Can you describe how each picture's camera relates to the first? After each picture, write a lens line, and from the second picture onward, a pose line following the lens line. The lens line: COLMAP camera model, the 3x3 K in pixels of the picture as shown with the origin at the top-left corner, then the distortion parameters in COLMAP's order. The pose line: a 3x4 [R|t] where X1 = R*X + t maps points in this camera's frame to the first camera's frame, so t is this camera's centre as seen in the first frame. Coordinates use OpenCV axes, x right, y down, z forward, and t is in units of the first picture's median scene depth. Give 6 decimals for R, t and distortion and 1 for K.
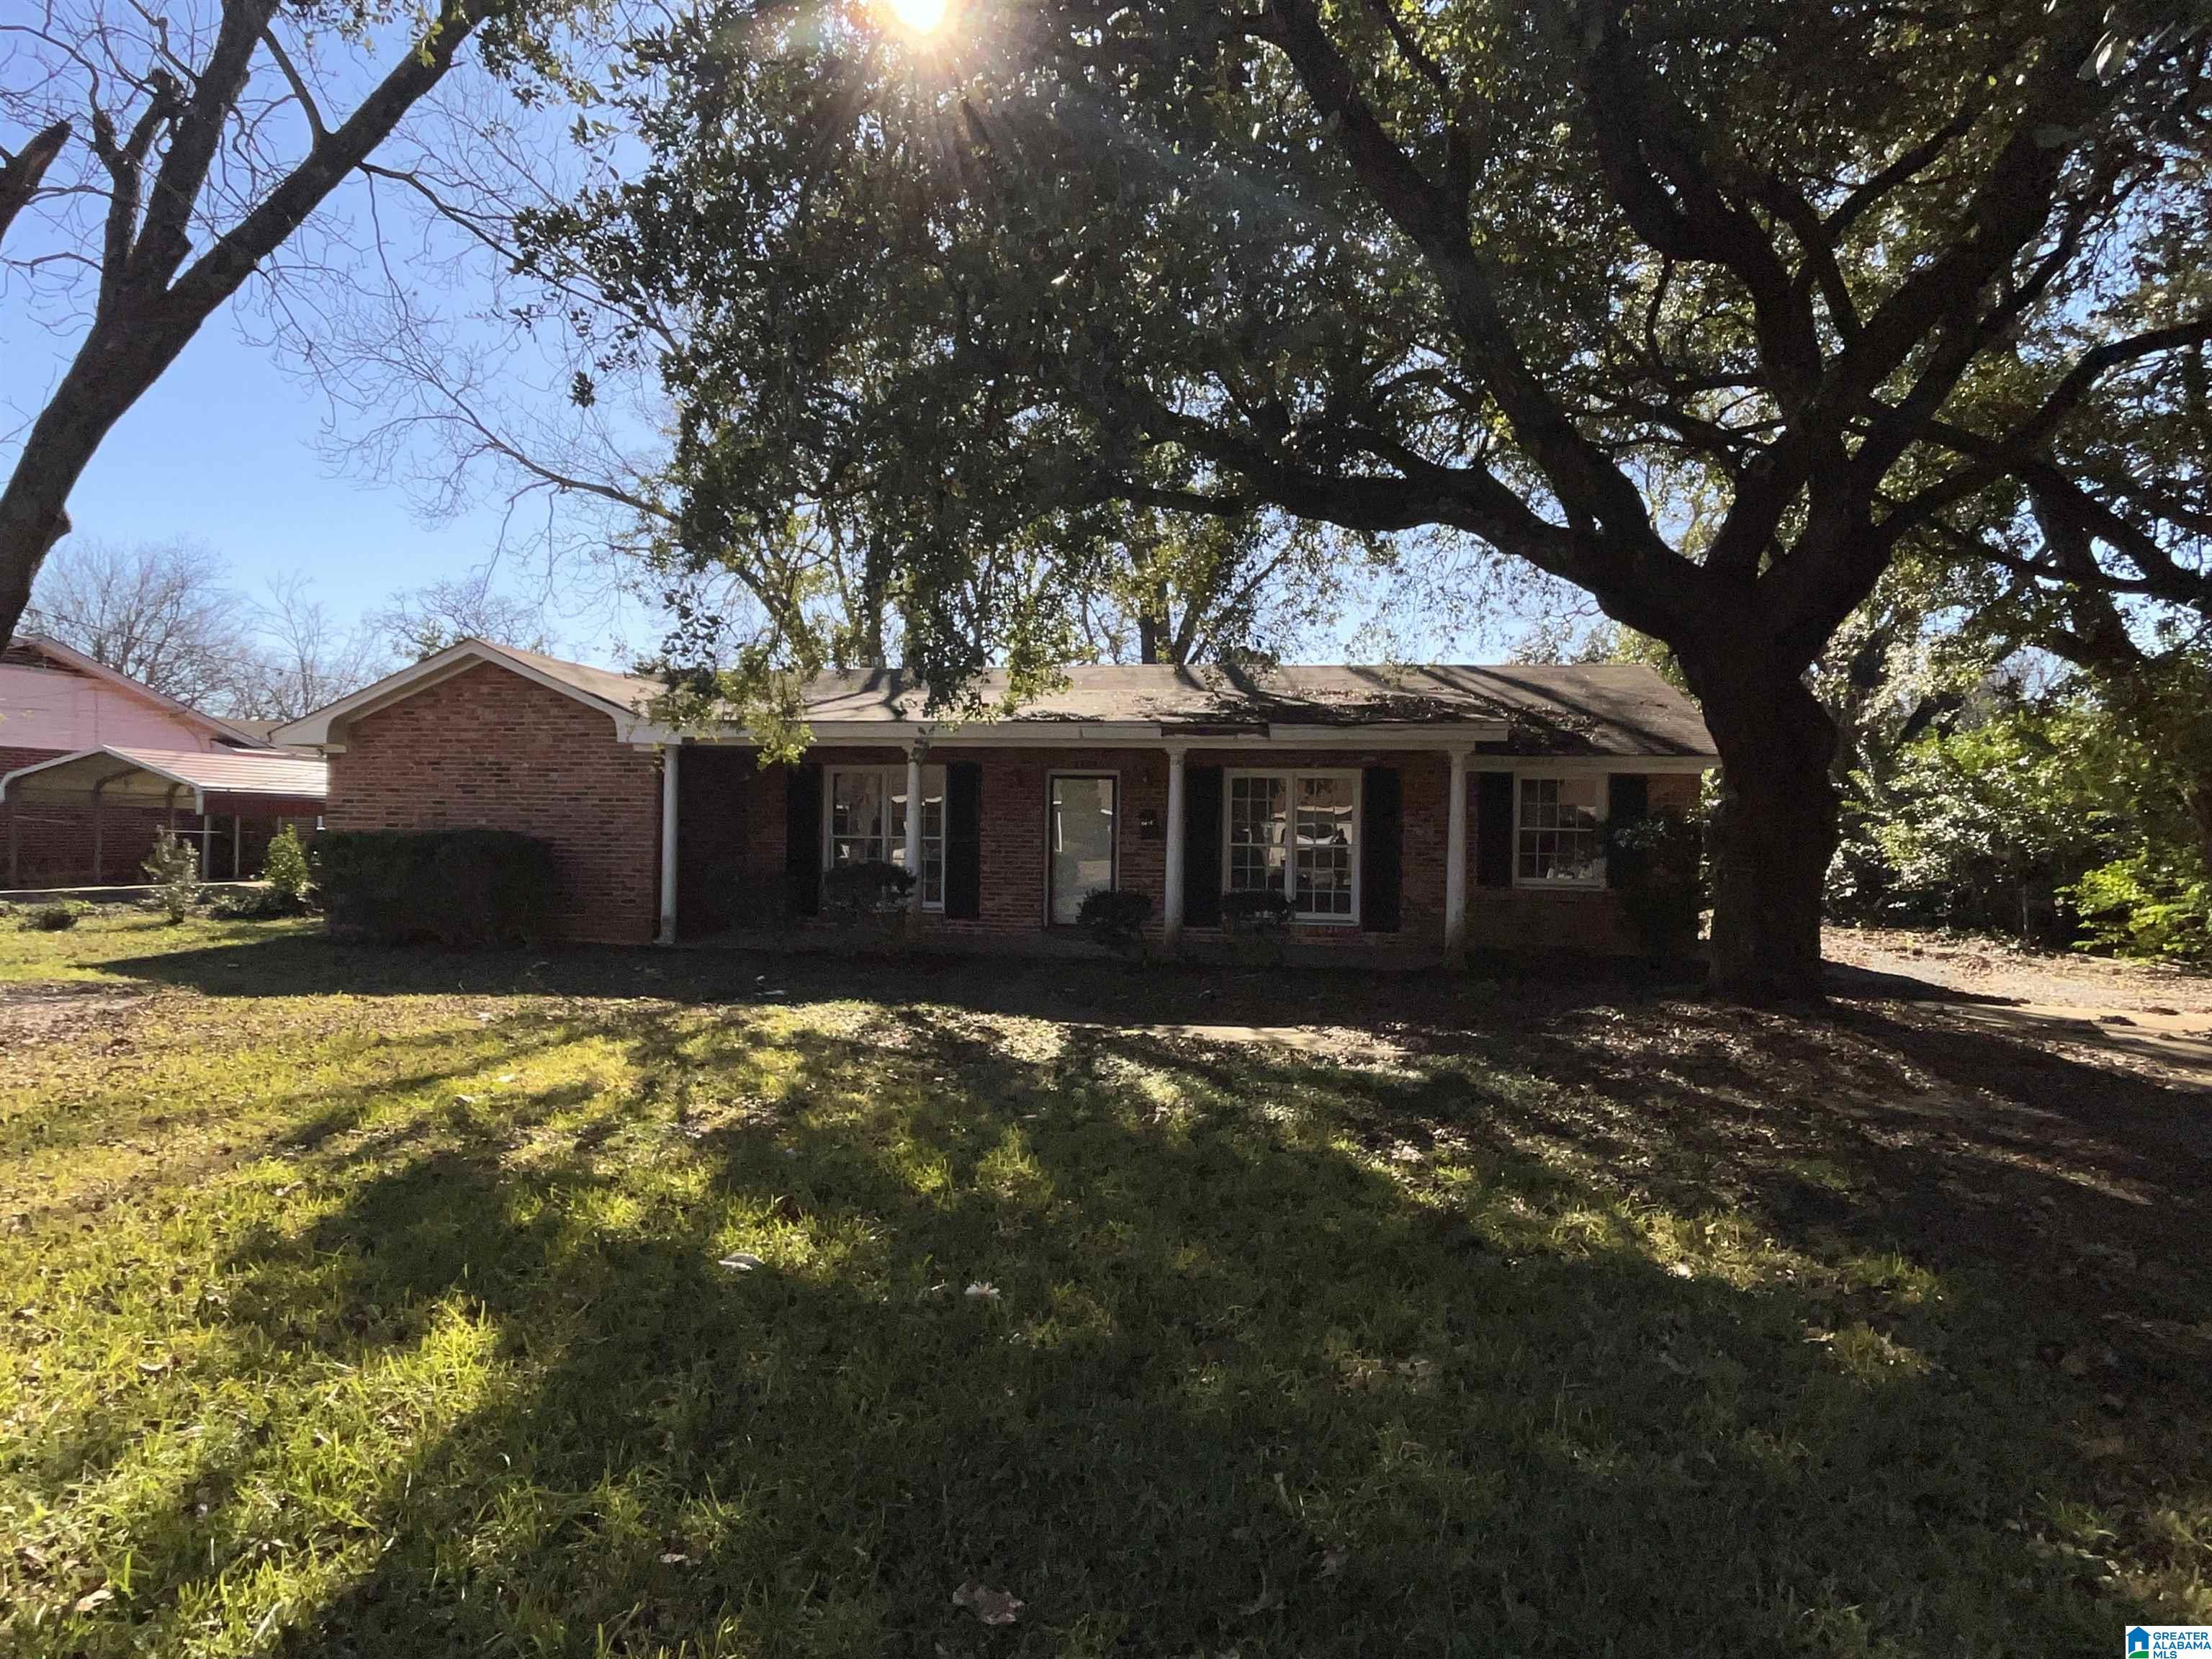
lens RADIAL K [[1237.9, 0, 1109.0], [0, 1237.9, 829.4], [0, 0, 1]] dist [-0.003723, -0.000727]
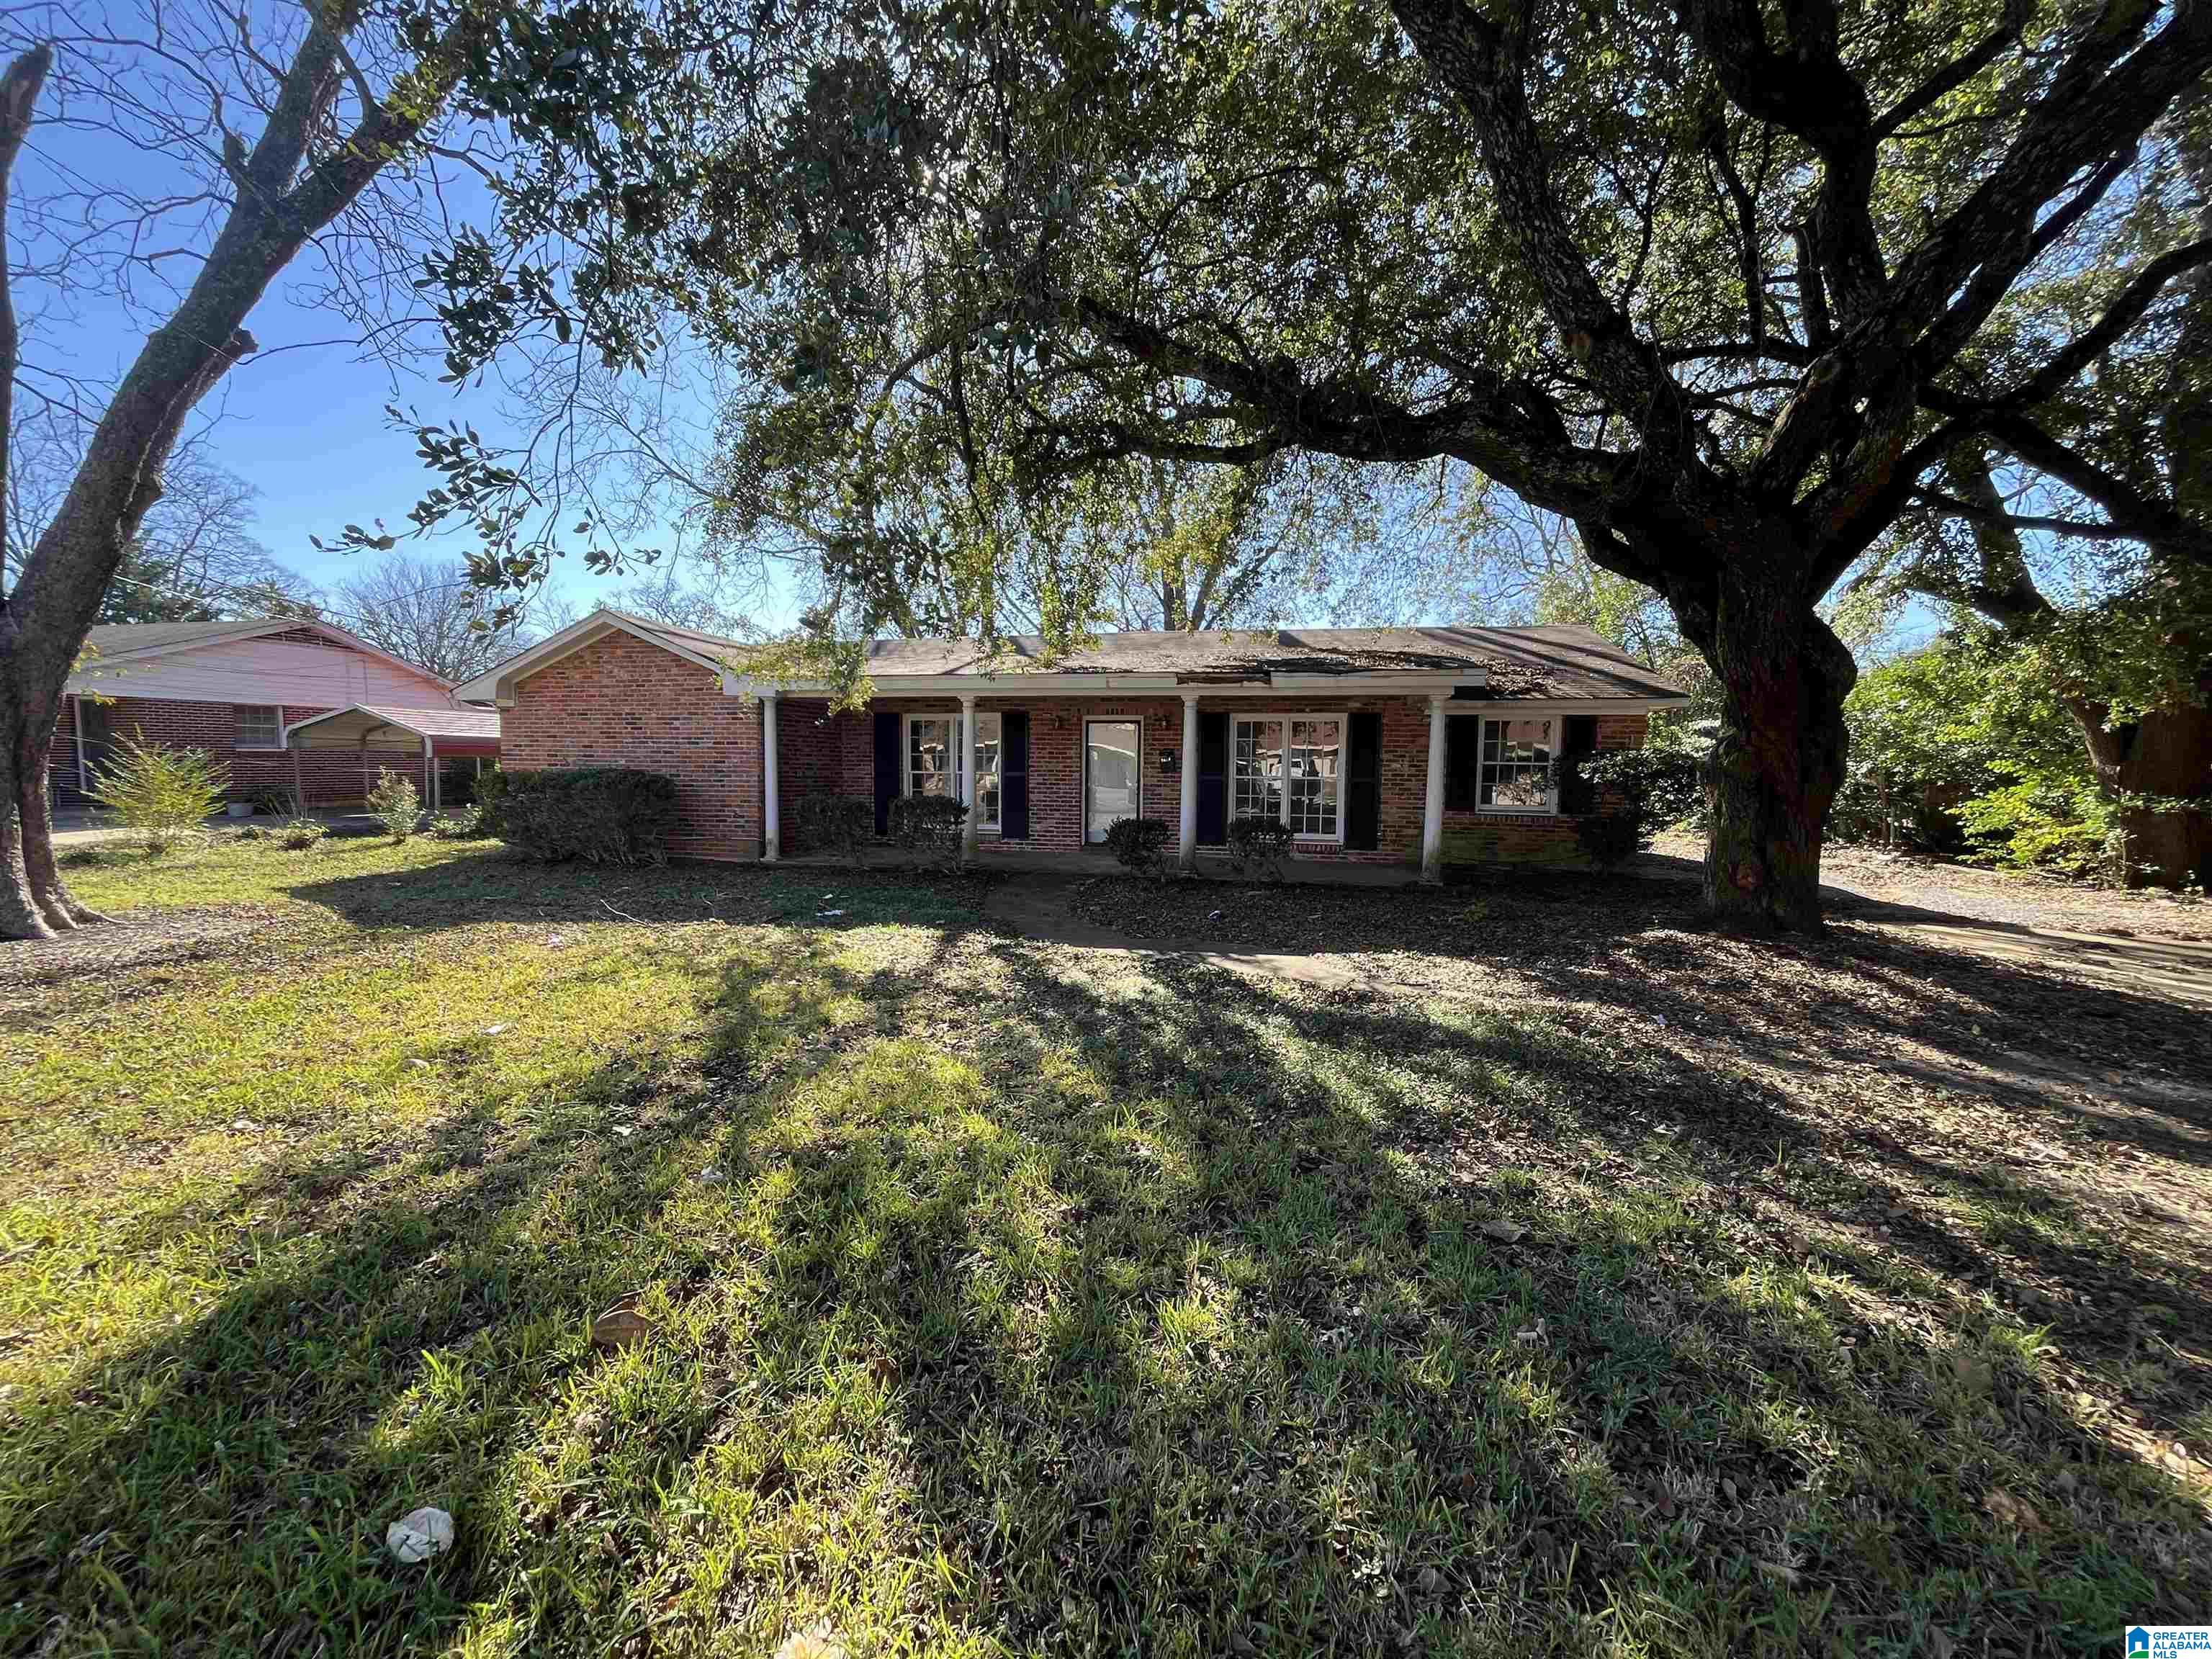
lens RADIAL K [[902.1, 0, 1099.1], [0, 902.1, 827.0], [0, 0, 1]] dist [-0.002651, -0.000070]
pose [[0.998866, -0.002476, -0.047539, 0.007473], [0.005825, 0.997500, 0.070429, -0.002038], [0.047246, -0.070626, 0.996383, 0.122618]]
